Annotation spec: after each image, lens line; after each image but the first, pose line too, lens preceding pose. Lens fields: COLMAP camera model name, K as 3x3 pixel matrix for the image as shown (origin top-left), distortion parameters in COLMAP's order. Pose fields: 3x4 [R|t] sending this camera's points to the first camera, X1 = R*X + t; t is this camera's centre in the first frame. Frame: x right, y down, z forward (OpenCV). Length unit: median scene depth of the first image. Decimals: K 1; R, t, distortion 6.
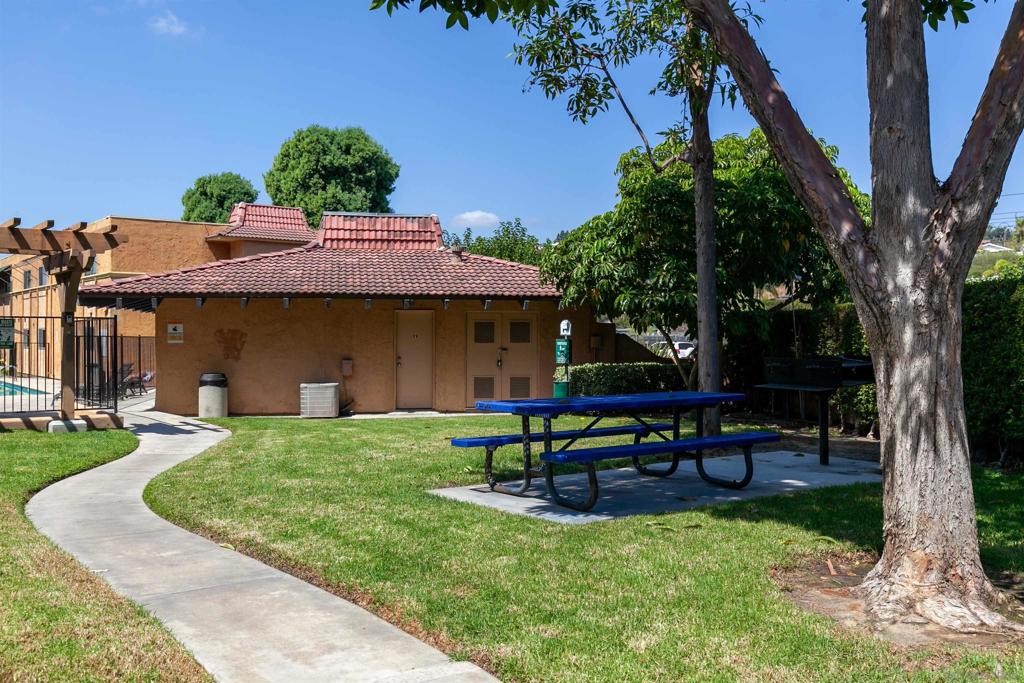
lens RADIAL K [[998.6, 0, 508.9], [0, 998.6, 346.3], [0, 0, 1]] dist [0.028396, 0.000000]
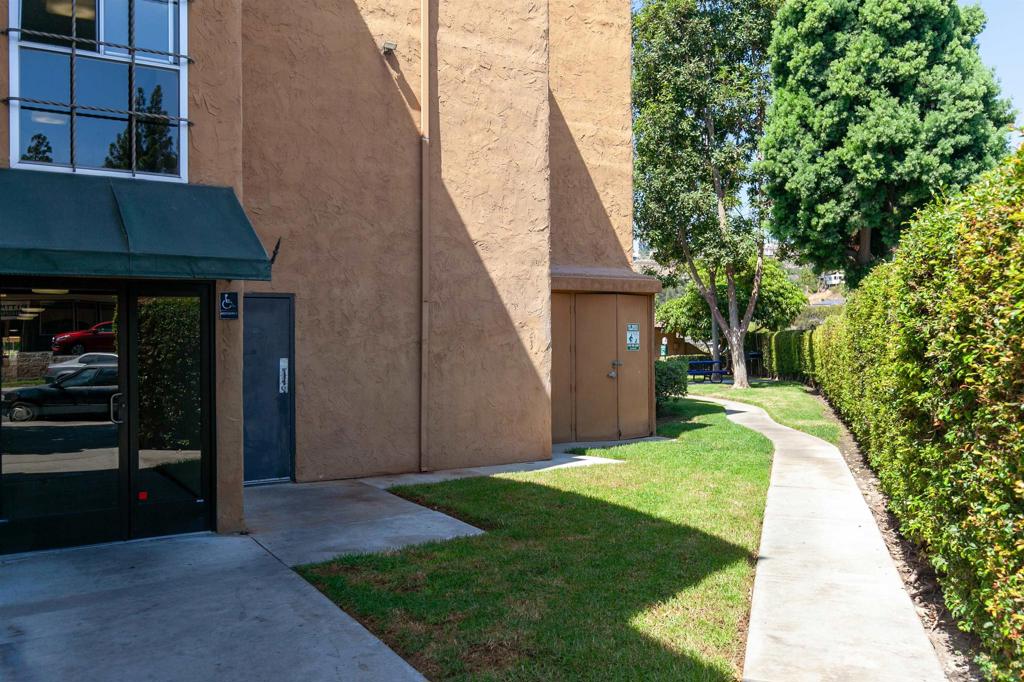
lens RADIAL K [[821.9, 0, 517.8], [0, 821.9, 341.7], [0, 0, 1]] dist [0.000936, 0.000470]
pose [[0.996353, -0.006898, -0.085051, -0.125908], [0.006469, 0.999965, -0.005322, -0.007388], [0.085085, 0.004752, 0.996362, -1.000599]]
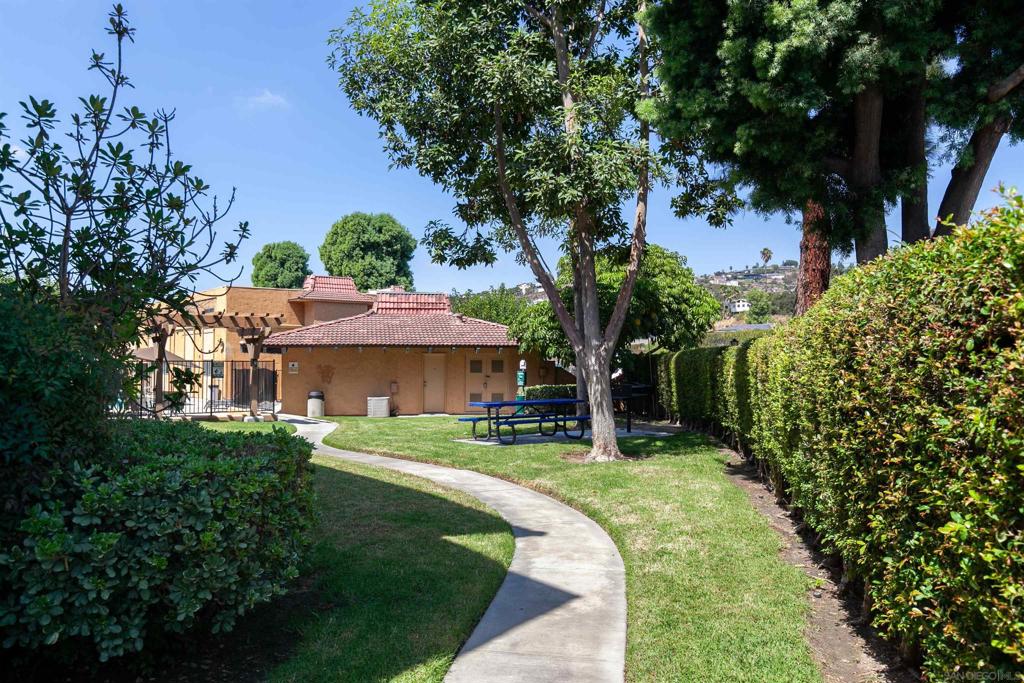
lens RADIAL K [[821.9, 0, 519.2], [0, 821.9, 336.2], [0, 0, 1]] dist [0.000936, 0.000470]
pose [[0.999753, 0.001387, 0.022185, 0.017868], [-0.000486, 0.999177, -0.040553, -0.009540], [-0.022222, 0.040532, 0.998931, -0.393090]]
